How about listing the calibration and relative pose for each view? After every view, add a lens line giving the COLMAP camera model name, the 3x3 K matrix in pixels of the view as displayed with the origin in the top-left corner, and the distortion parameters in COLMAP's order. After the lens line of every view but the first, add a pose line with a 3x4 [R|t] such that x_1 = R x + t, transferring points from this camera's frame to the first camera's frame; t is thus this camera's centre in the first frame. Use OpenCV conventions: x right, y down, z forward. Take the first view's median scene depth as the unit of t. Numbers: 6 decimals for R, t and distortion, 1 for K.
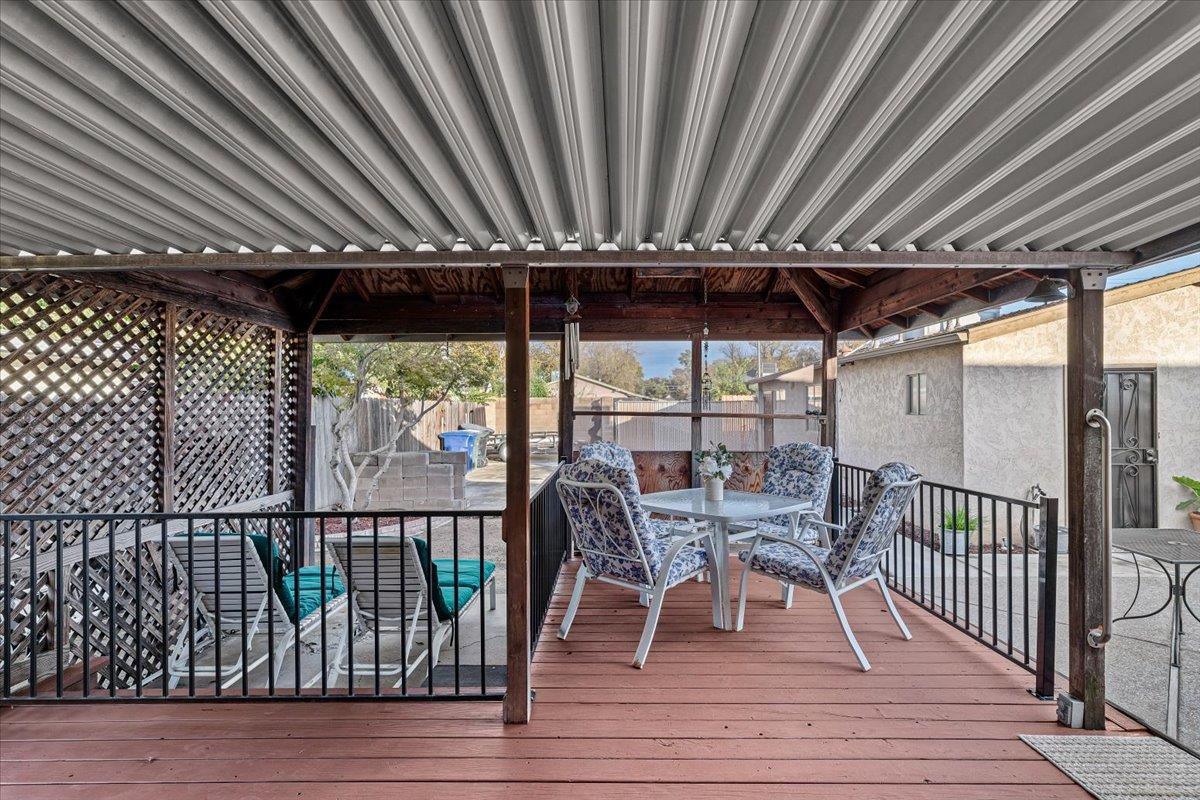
lens RADIAL K [[592.3, 0, 603.3], [0, 592.3, 402.9], [0, 0, 1]] dist [-0.001011, -0.000530]
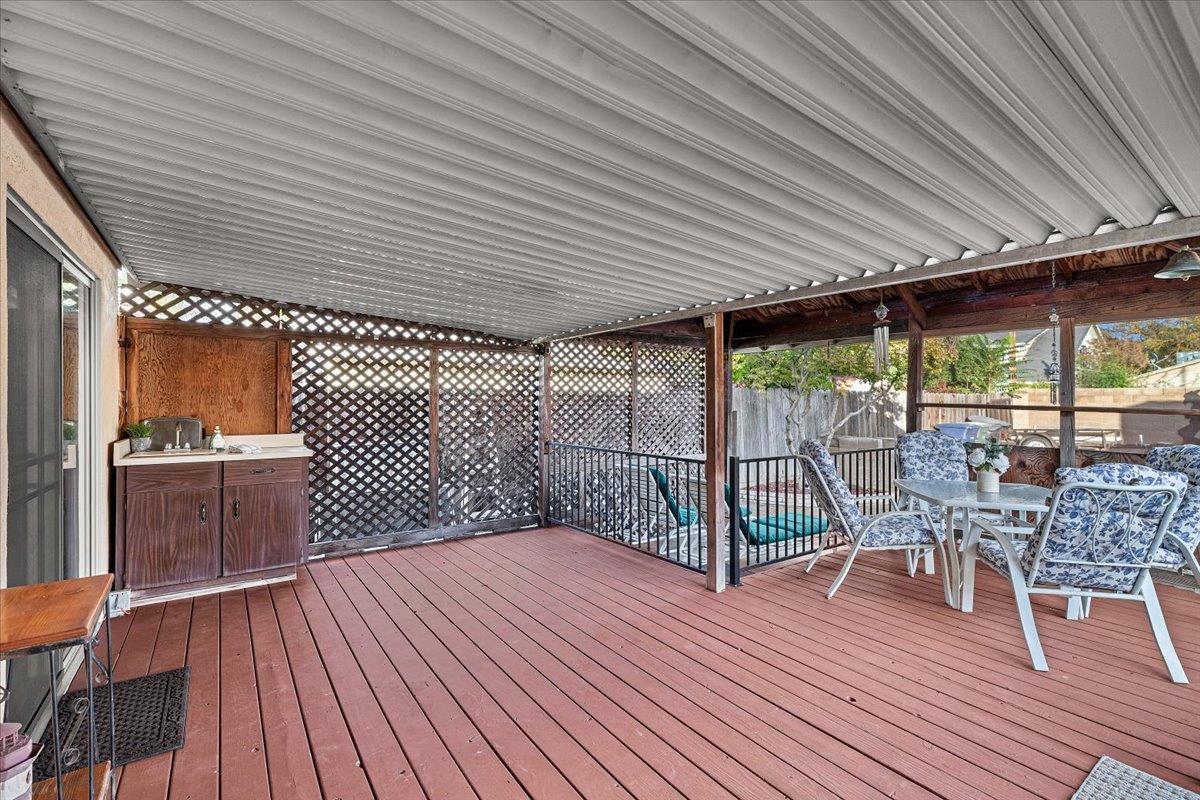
lens RADIAL K [[539.1, 0, 606.2], [0, 539.1, 401.8], [0, 0, 1]] dist [0.008744, -0.000171]
pose [[0.592061, 0.010210, -0.805829, 0.542752], [0.001070, 0.999909, 0.013455, -0.003158], [0.805893, -0.008829, 0.591996, -0.075682]]
